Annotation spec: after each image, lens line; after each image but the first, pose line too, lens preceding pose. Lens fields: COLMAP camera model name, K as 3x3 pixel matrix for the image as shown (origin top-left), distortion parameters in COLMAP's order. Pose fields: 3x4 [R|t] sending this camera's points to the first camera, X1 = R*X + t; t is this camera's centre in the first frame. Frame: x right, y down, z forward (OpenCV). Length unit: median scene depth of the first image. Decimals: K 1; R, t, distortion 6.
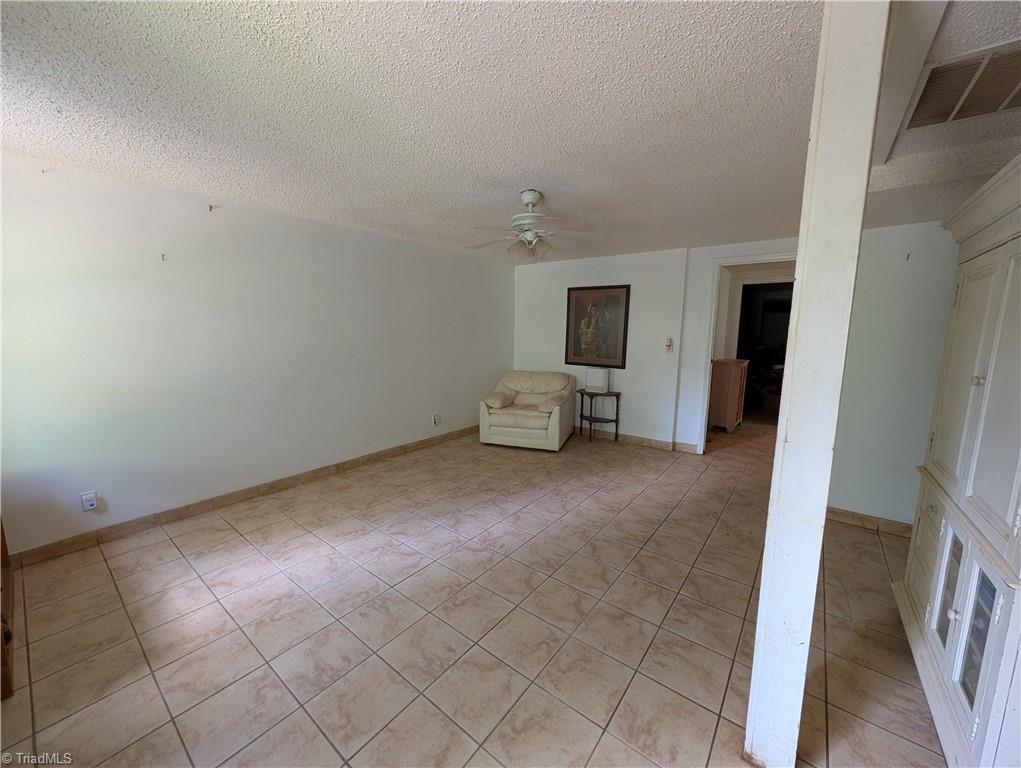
lens RADIAL K [[393.1, 0, 509.2], [0, 393.1, 384.7], [0, 0, 1]] dist [0.000085, 0.000032]
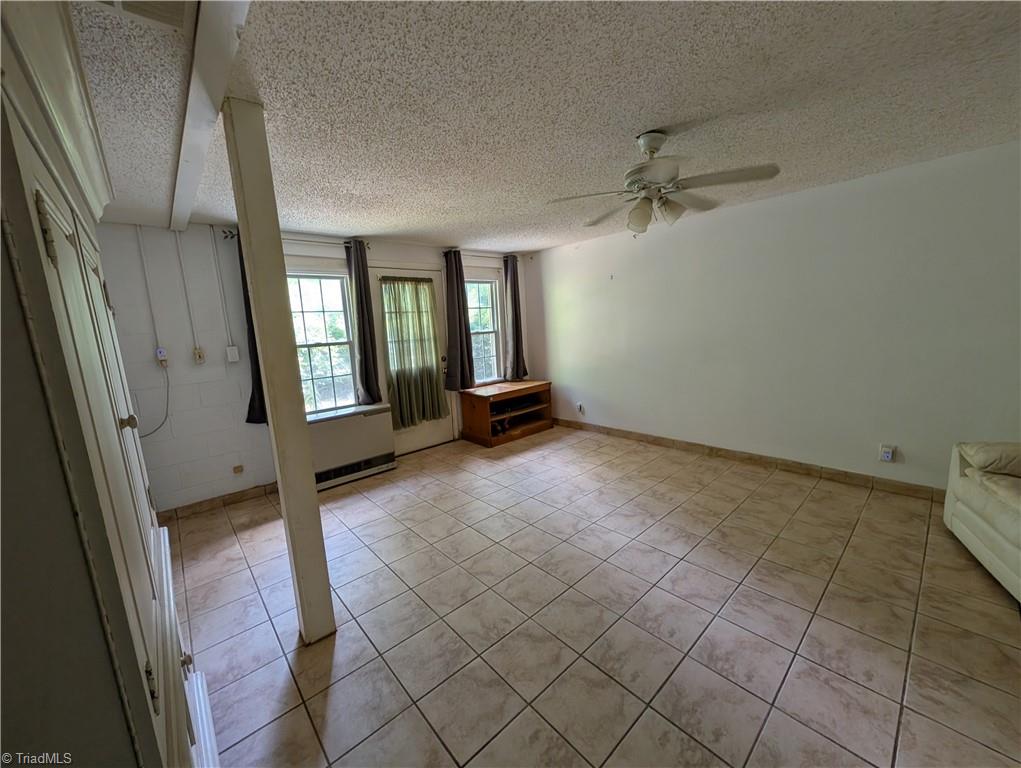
lens RADIAL K [[393.1, 0, 510.2], [0, 393.1, 386.4], [0, 0, 1]] dist [0.000085, 0.000032]
pose [[-0.179084, 0.158633, -0.970961, 0.771265], [-0.085739, 0.980644, 0.176029, -0.108319], [0.980091, 0.114773, -0.162016, 0.783281]]
